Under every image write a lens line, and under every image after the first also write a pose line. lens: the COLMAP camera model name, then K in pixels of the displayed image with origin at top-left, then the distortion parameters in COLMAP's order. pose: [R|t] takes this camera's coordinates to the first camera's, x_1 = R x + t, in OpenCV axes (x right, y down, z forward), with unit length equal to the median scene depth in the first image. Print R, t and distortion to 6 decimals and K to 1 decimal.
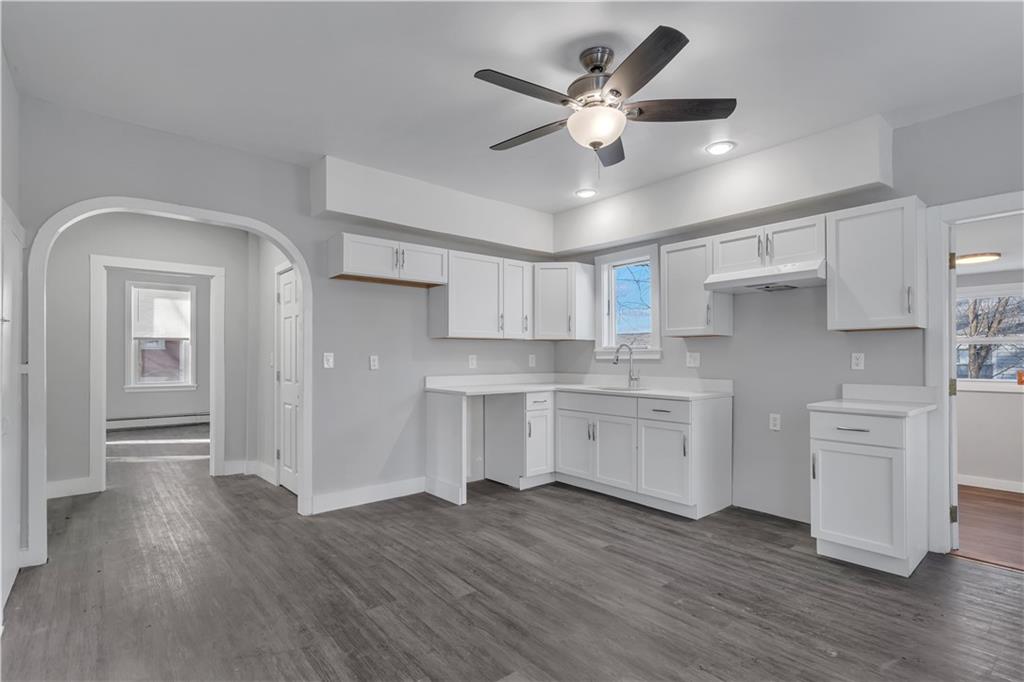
lens RADIAL K [[497.3, 0, 511.3], [0, 497.3, 355.3], [0, 0, 1]] dist [-0.001484, -0.000606]
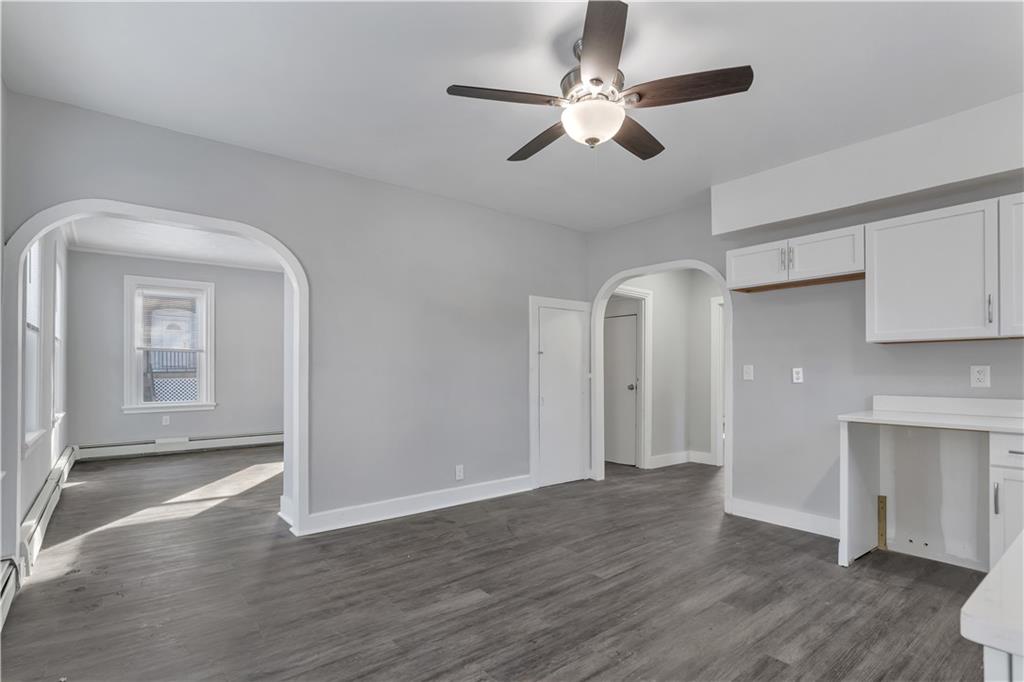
lens RADIAL K [[504.7, 0, 514.6], [0, 504.7, 367.3], [0, 0, 1]] dist [-0.000863, -0.000417]
pose [[-0.032444, -0.003586, -0.999467, 0.768534], [0.005118, 0.999980, -0.003754, 0.001021], [0.999460, -0.005237, -0.032425, 0.602052]]
